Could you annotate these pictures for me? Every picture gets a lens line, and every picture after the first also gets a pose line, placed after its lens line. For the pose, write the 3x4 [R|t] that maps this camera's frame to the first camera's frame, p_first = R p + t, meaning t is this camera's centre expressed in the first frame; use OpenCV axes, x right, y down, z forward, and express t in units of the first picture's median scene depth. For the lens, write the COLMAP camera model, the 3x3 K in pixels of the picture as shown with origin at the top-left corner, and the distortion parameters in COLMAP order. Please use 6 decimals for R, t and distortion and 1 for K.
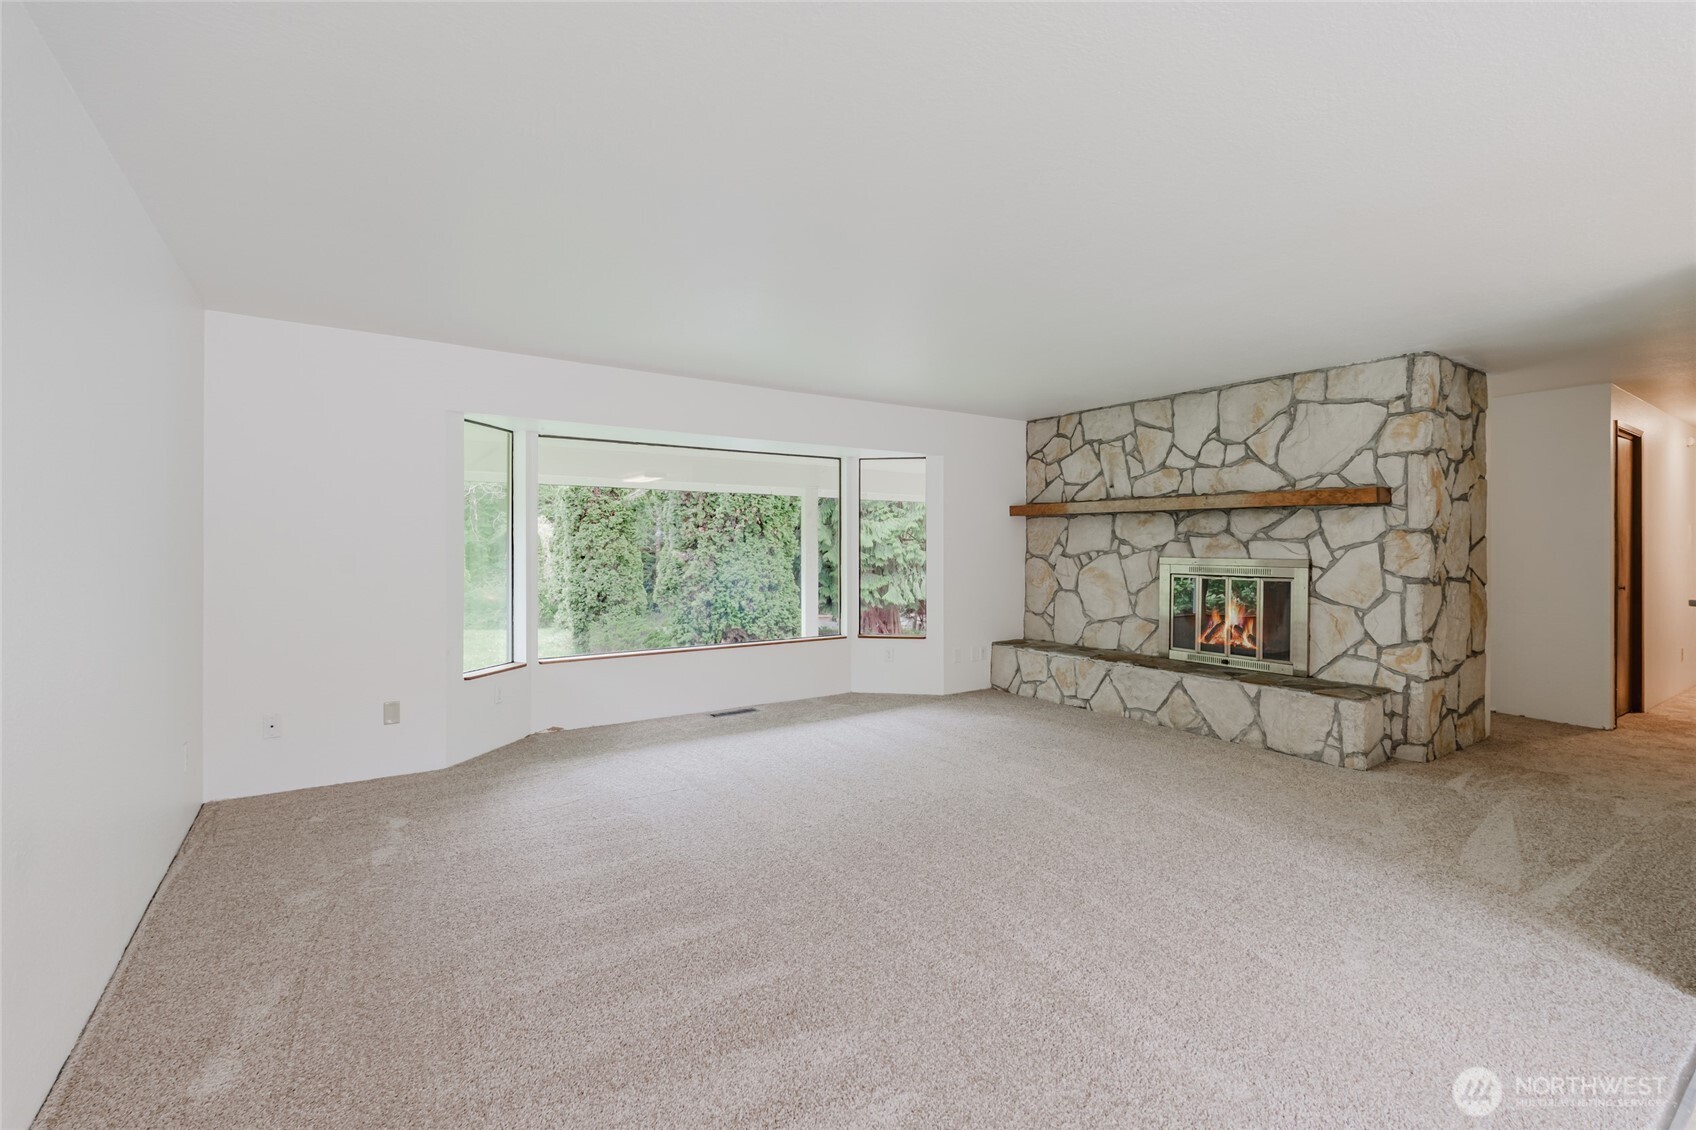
lens RADIAL K [[746.2, 0, 844.7], [0, 746.2, 549.6], [0, 0, 1]] dist [0.001725, 0.000990]
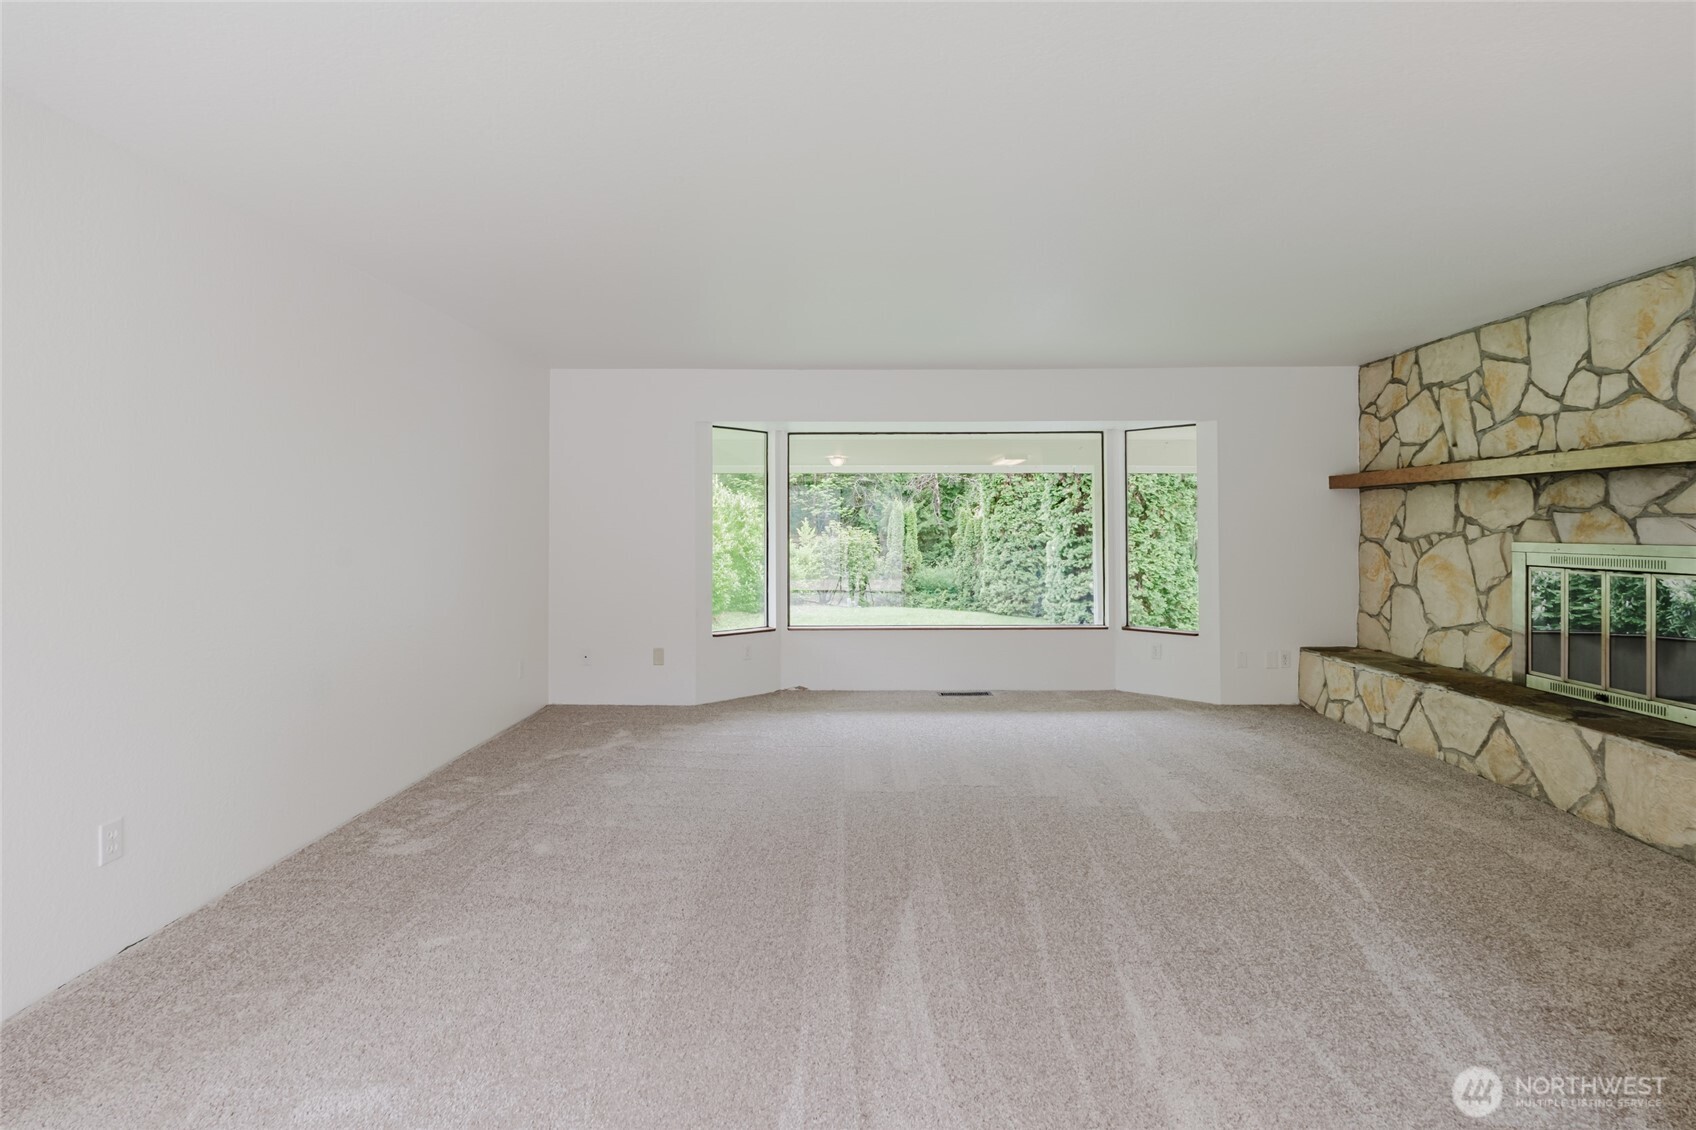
lens RADIAL K [[802.6, 0, 845.8], [0, 802.6, 520.0], [0, 0, 1]] dist [0.006591, -0.000947]
pose [[0.826729, -0.009415, -0.562521, 0.343173], [0.000799, 0.999879, -0.015560, 0.001038], [0.562599, 0.012415, 0.826637, 0.014138]]
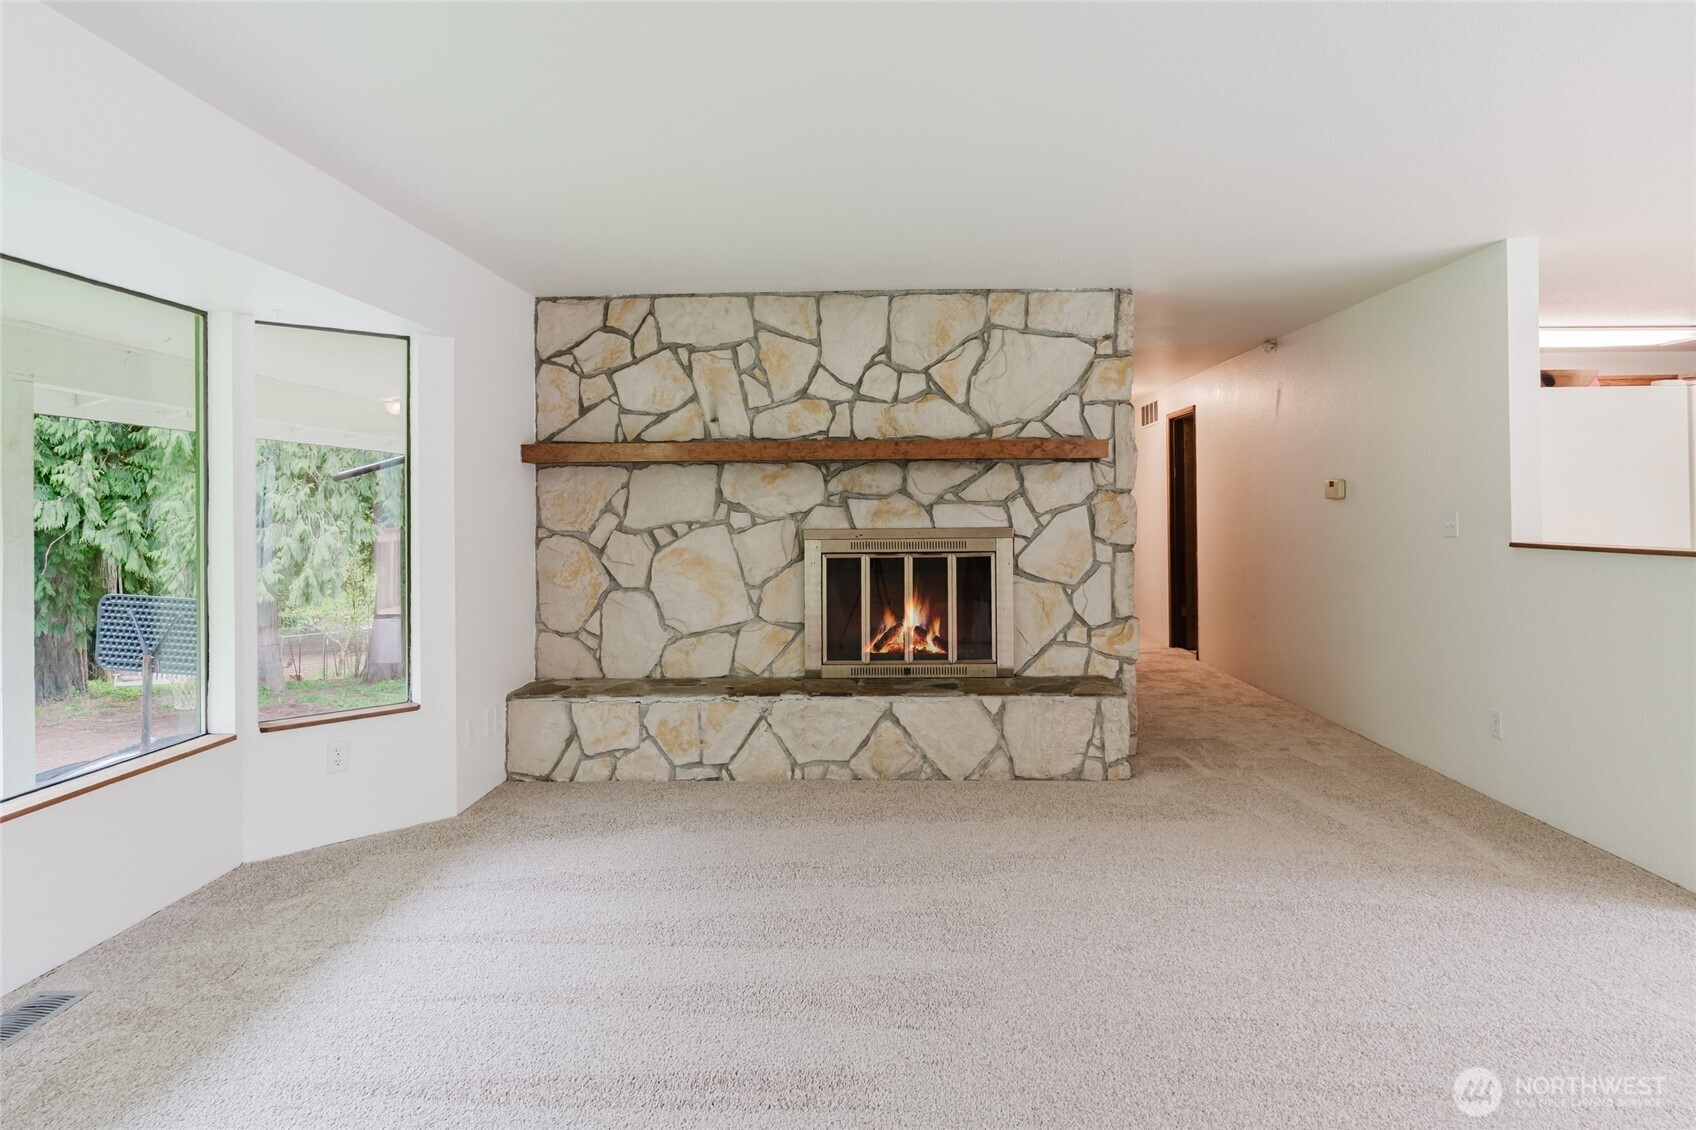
lens RADIAL K [[1012.4, 0, 850.5], [0, 1012.4, 502.7], [0, 0, 1]] dist [-0.000488, 0.001353]
pose [[0.585033, -0.000891, 0.811009, -0.305598], [0.016624, 0.999802, -0.010894, -0.003277], [-0.810839, 0.019856, 0.584932, 0.448822]]
